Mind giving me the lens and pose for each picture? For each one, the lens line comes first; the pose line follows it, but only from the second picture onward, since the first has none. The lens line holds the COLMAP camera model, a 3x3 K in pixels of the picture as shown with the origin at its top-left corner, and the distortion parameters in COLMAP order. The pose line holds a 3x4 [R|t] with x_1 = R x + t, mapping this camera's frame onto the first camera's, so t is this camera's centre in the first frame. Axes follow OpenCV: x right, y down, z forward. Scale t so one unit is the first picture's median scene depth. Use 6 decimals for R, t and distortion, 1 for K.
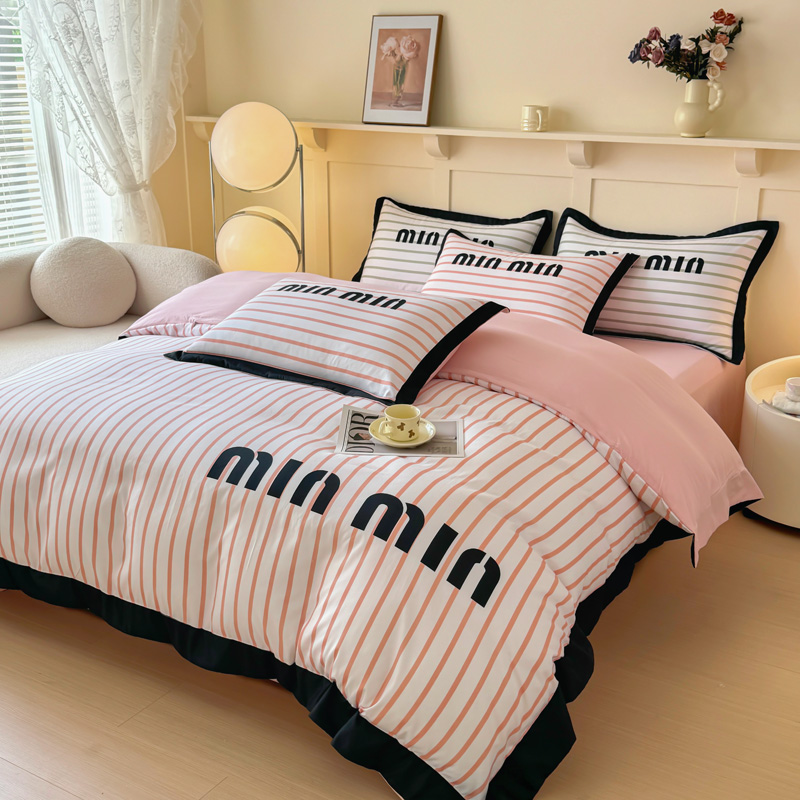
lens RADIAL K [[1060.9, 0, 399.3], [0, 1060.9, 398.0], [0, 0, 1]] dist [0.099387, 0.000000]
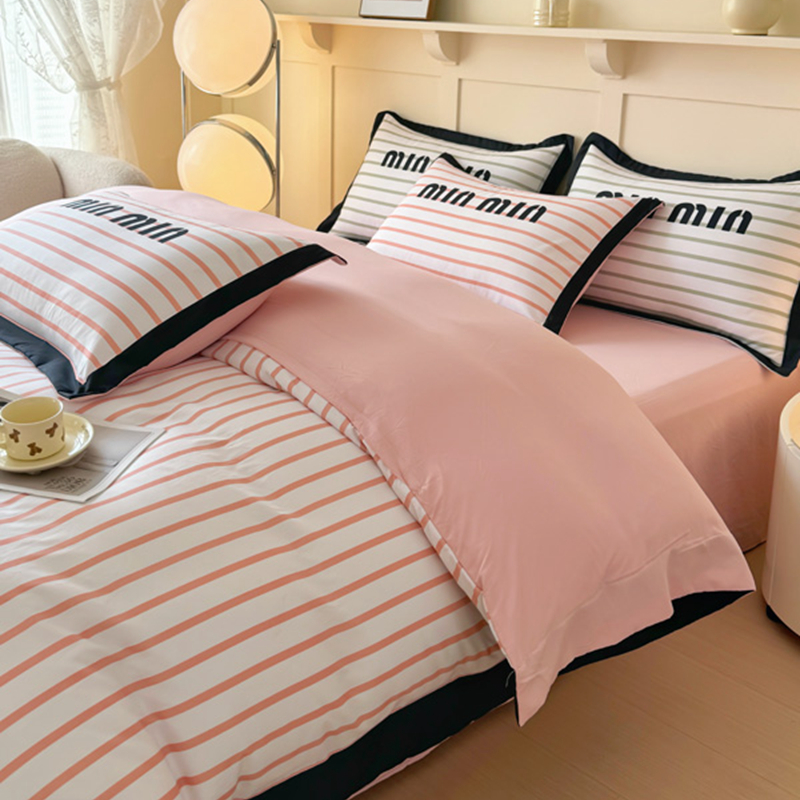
lens RADIAL K [[1060.9, 0, 405.7], [0, 1060.9, 266.9], [0, 0, 1]] dist [0.099387, 0.000000]
pose [[0.971305, 0.080393, -0.223838, 0.205712], [-0.095975, 0.993597, -0.059611, -0.031488], [0.217612, 0.079384, 0.972802, 0.272363]]
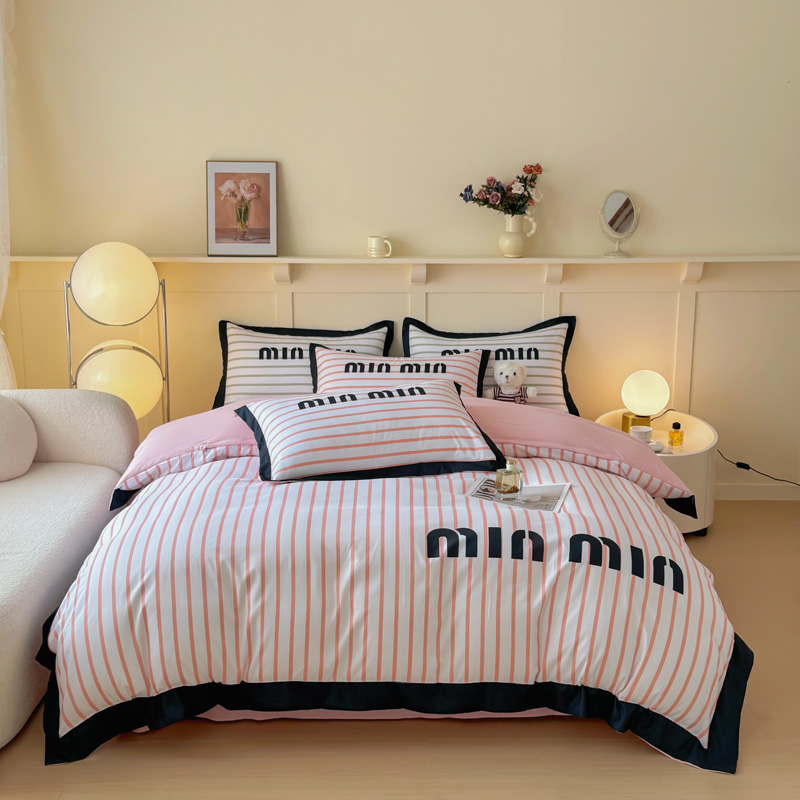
lens RADIAL K [[1176.0, 0, 407.5], [0, 1176.0, 399.5], [0, 0, 1]] dist [0.125340, 0.000000]
pose [[0.840288, -0.120552, 0.528567, -0.556602], [0.168421, 0.984770, -0.043147, -0.029934], [-0.515315, 0.125277, 0.847795, -0.113060]]
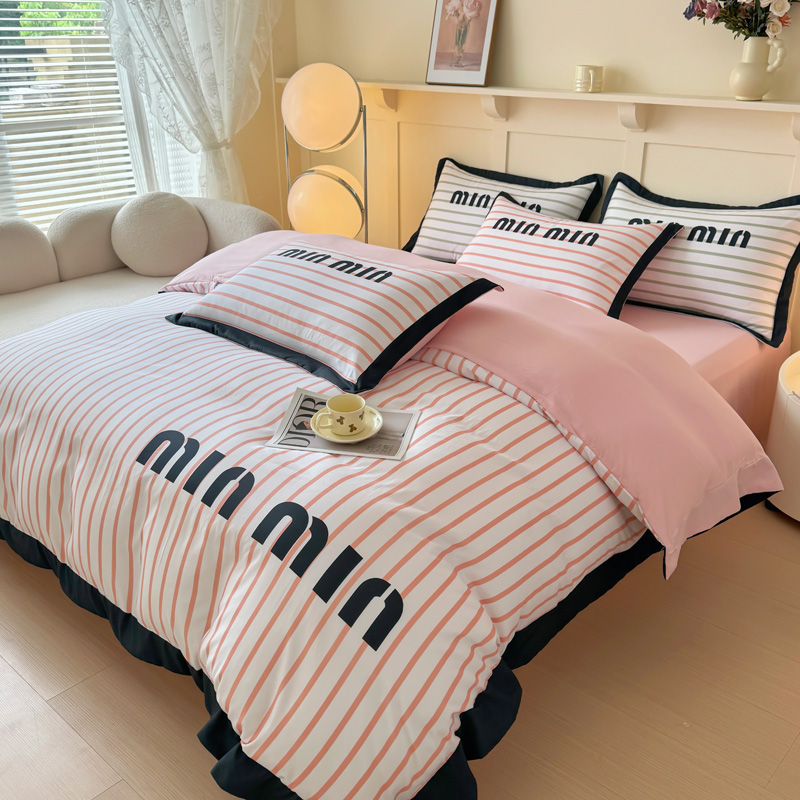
lens RADIAL K [[860.5, 0, 404.8], [0, 860.5, 391.3], [0, 0, 1]] dist [0.046128, 0.000000]
pose [[0.984908, 0.060500, -0.162162, 0.105824], [-0.046204, 0.994821, 0.090529, -0.041197], [0.166800, -0.081670, 0.982603, 0.168268]]
